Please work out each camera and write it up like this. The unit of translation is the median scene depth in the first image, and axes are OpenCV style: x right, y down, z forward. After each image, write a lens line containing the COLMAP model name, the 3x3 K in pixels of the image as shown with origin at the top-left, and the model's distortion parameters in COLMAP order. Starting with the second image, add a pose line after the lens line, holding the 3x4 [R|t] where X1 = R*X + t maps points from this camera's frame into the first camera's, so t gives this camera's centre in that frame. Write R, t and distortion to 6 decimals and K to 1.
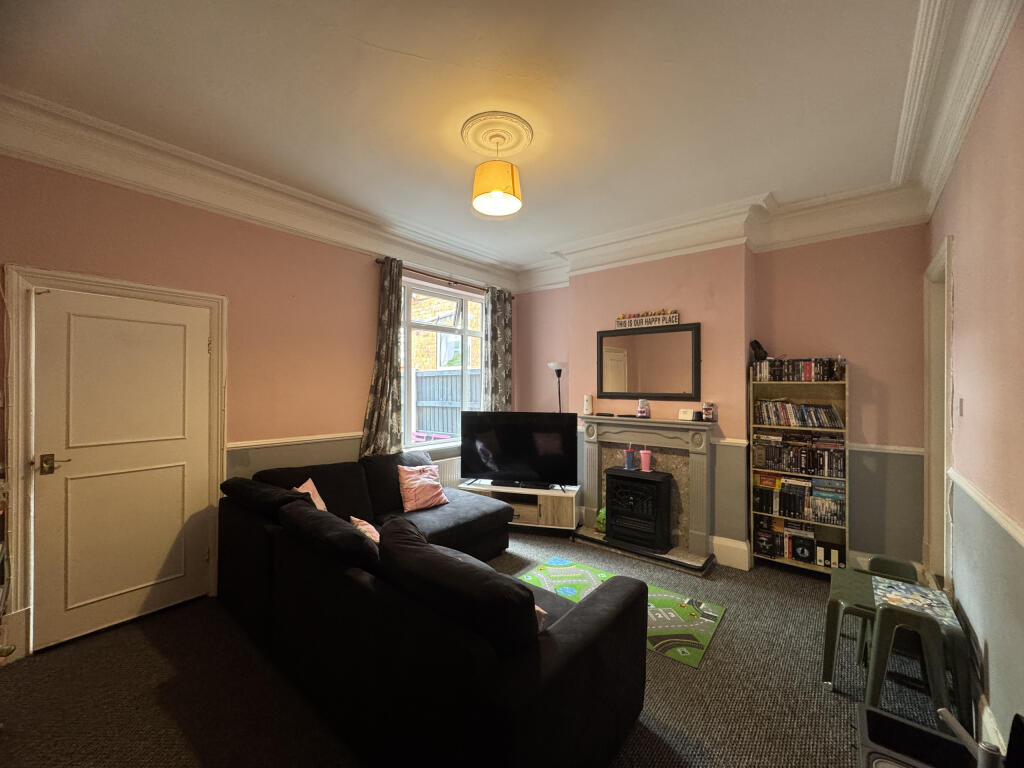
lens RADIAL K [[410.1, 0, 514.7], [0, 410.1, 380.7], [0, 0, 1]] dist [-0.000888, -0.000995]
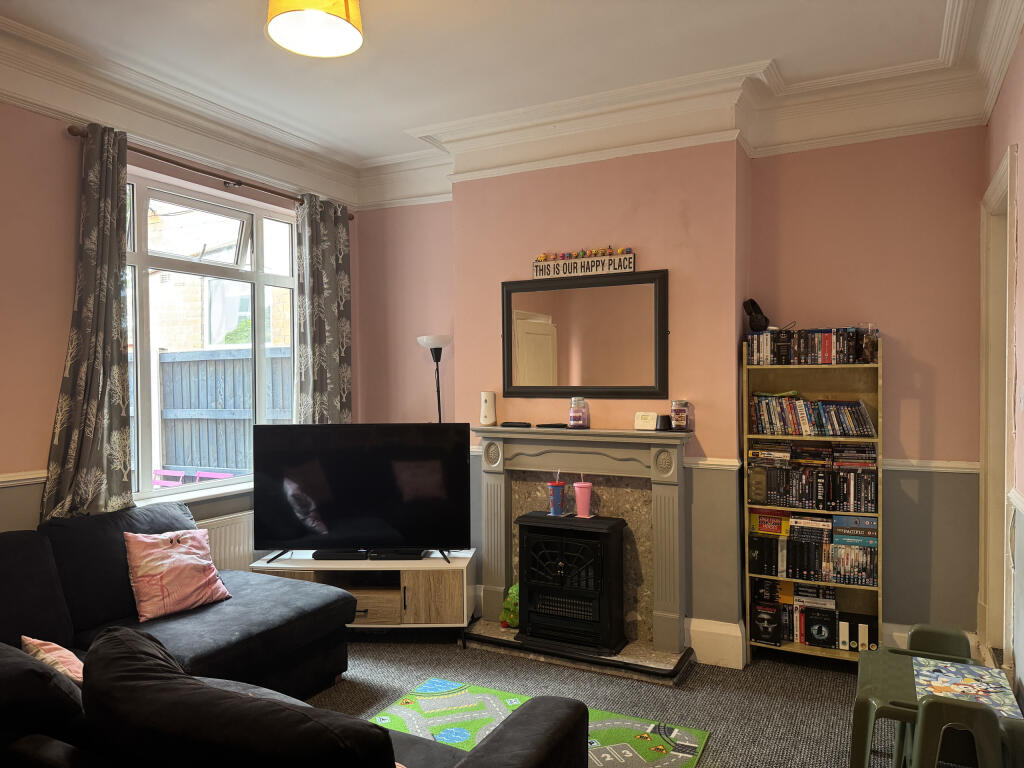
lens RADIAL K [[711.2, 0, 518.4], [0, 711.2, 374.0], [0, 0, 1]] dist [-0.103243, -0.009737]
pose [[0.975802, -0.009976, 0.218428, 0.011824], [0.008125, 0.999923, 0.009368, 0.002376], [-0.218504, -0.007366, 0.975808, 0.050847]]
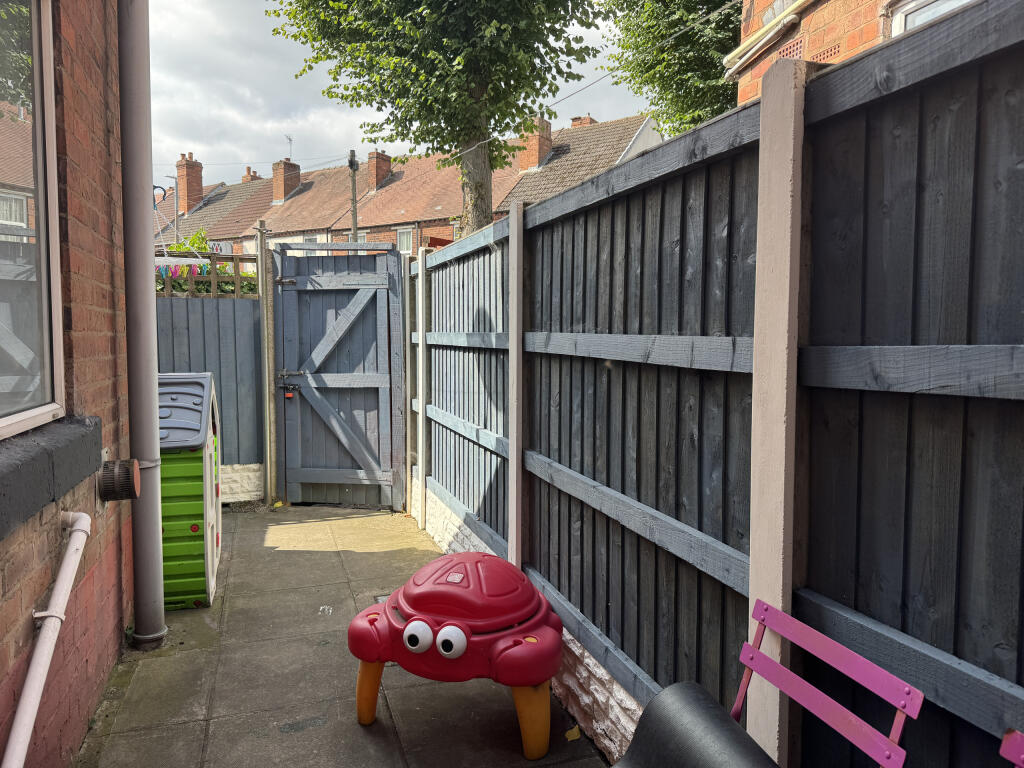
lens RADIAL K [[711.2, 0, 511.7], [0, 711.2, 382.1], [0, 0, 1]] dist [-0.103243, -0.009737]
pose [[0.846808, 0.034791, -0.530760, -0.240376], [0.004450, 0.997360, 0.072476, 0.055307], [0.531880, -0.063735, 0.844418, 0.921934]]
